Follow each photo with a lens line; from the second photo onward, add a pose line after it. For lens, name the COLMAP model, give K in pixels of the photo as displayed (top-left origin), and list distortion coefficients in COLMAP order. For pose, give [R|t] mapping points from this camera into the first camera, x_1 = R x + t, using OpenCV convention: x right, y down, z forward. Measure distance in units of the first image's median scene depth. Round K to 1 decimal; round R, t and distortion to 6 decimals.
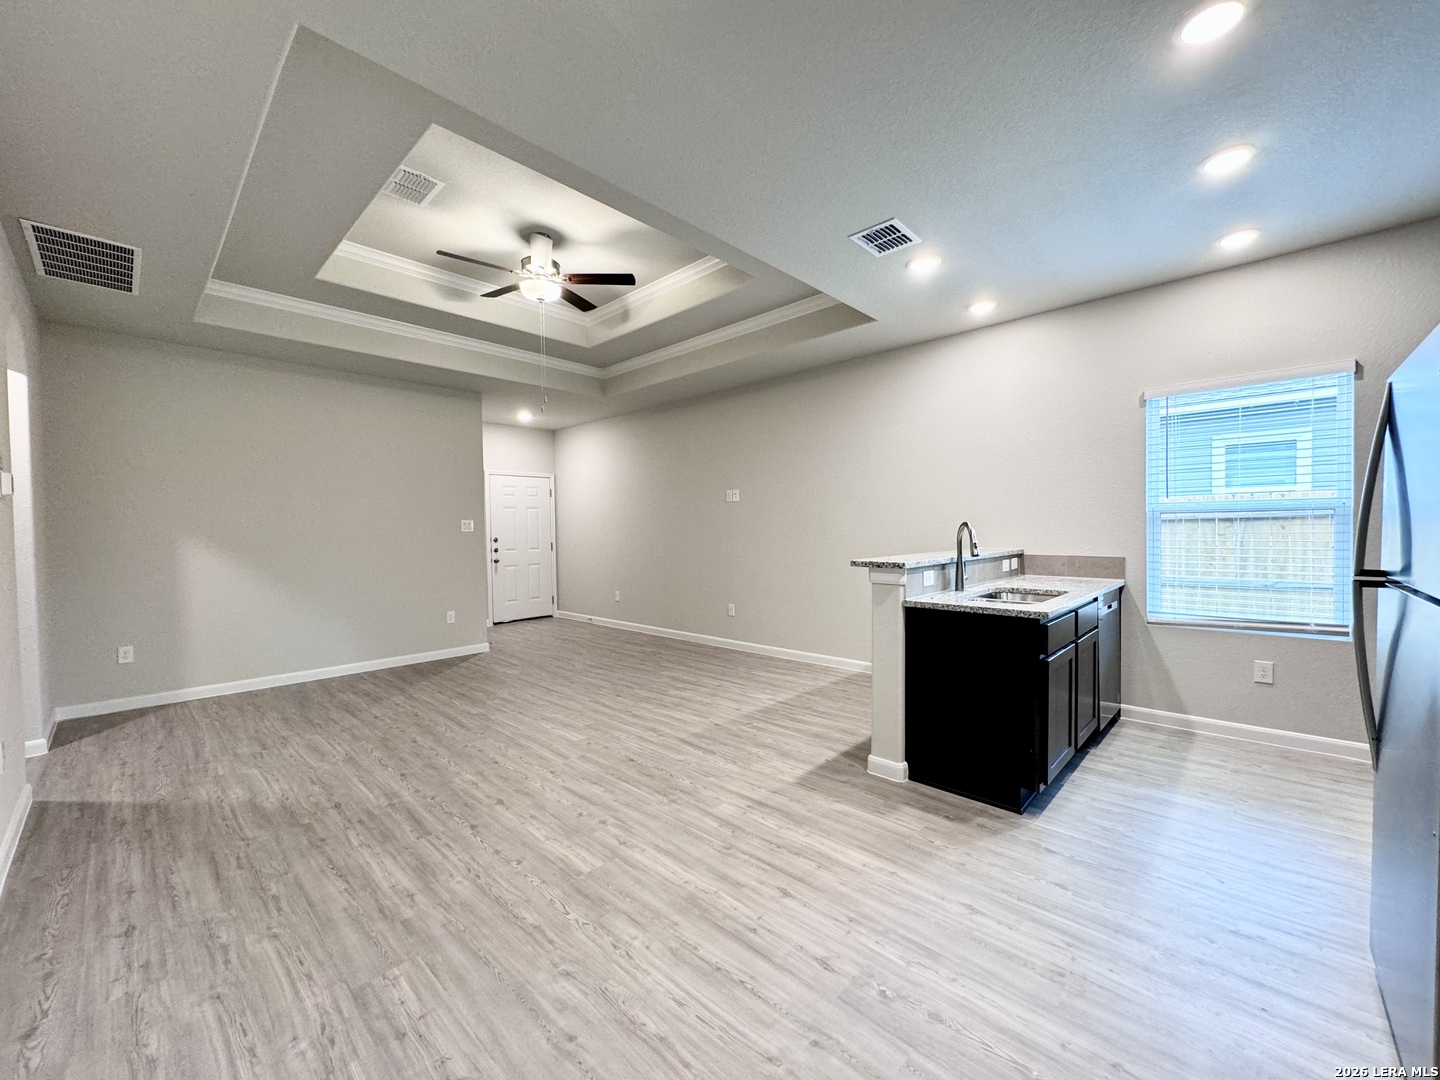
lens RADIAL K [[574.1, 0, 721.3], [0, 574.1, 541.4], [0, 0, 1]] dist [-0.001246, -0.000612]
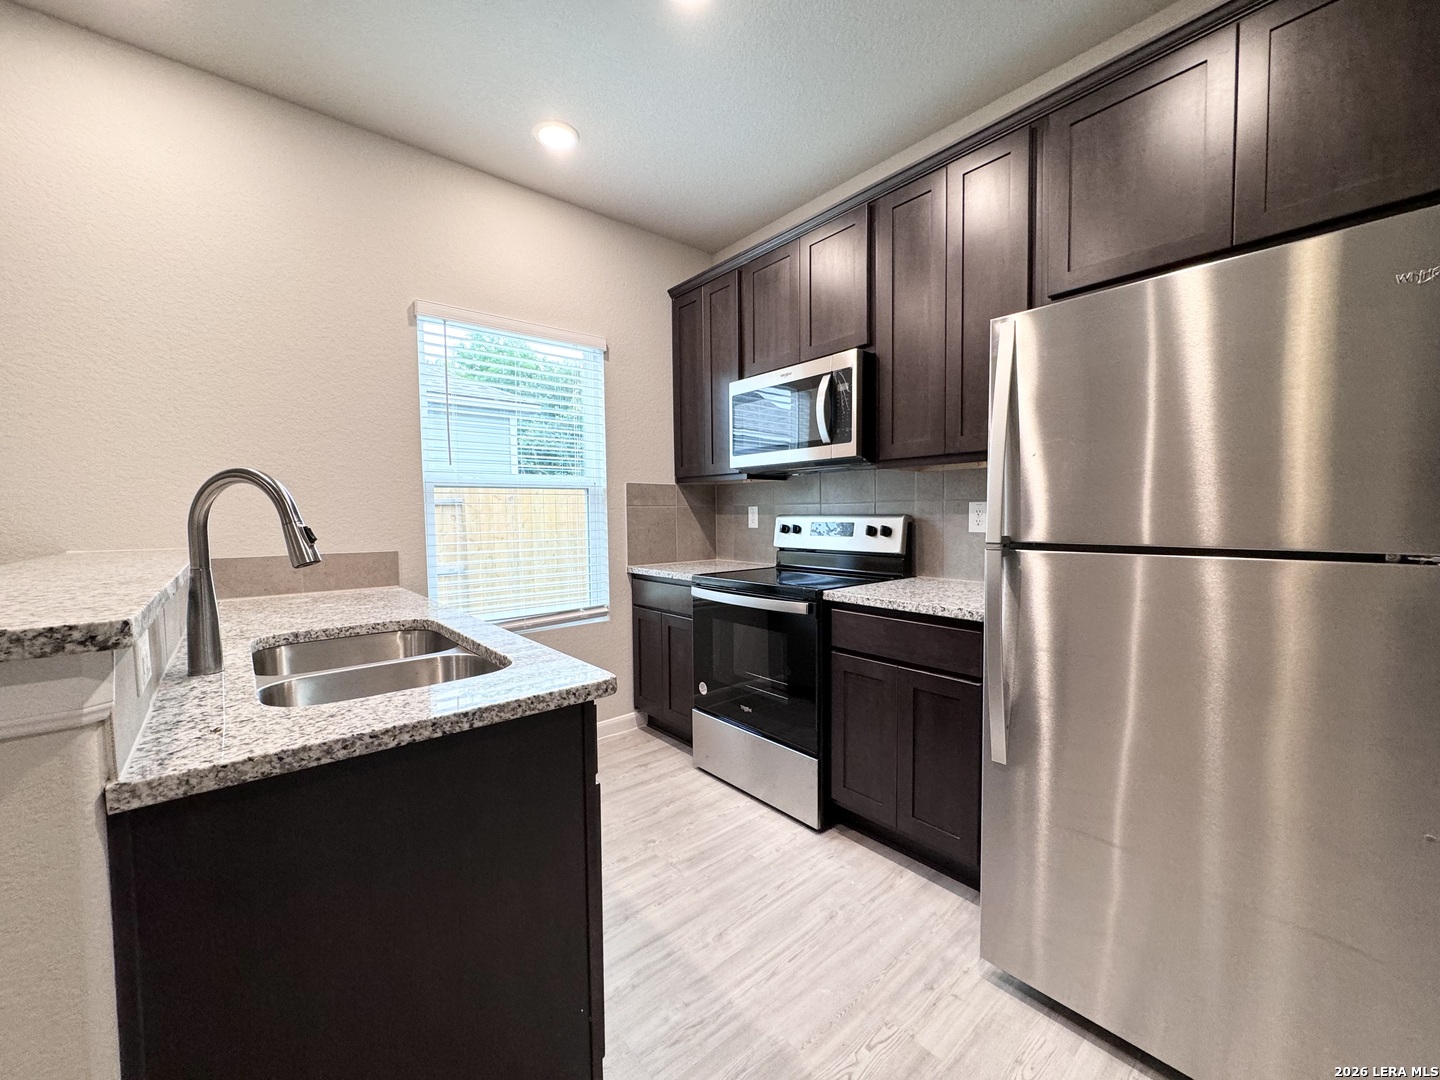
lens RADIAL K [[574.1, 0, 721.3], [0, 574.1, 541.4], [0, 0, 1]] dist [-0.001246, -0.000612]
pose [[0.108667, -0.035750, 0.993435, 0.127947], [0.030875, 0.998992, 0.032573, 0.008663], [-0.993599, 0.027133, 0.109661, 0.736888]]
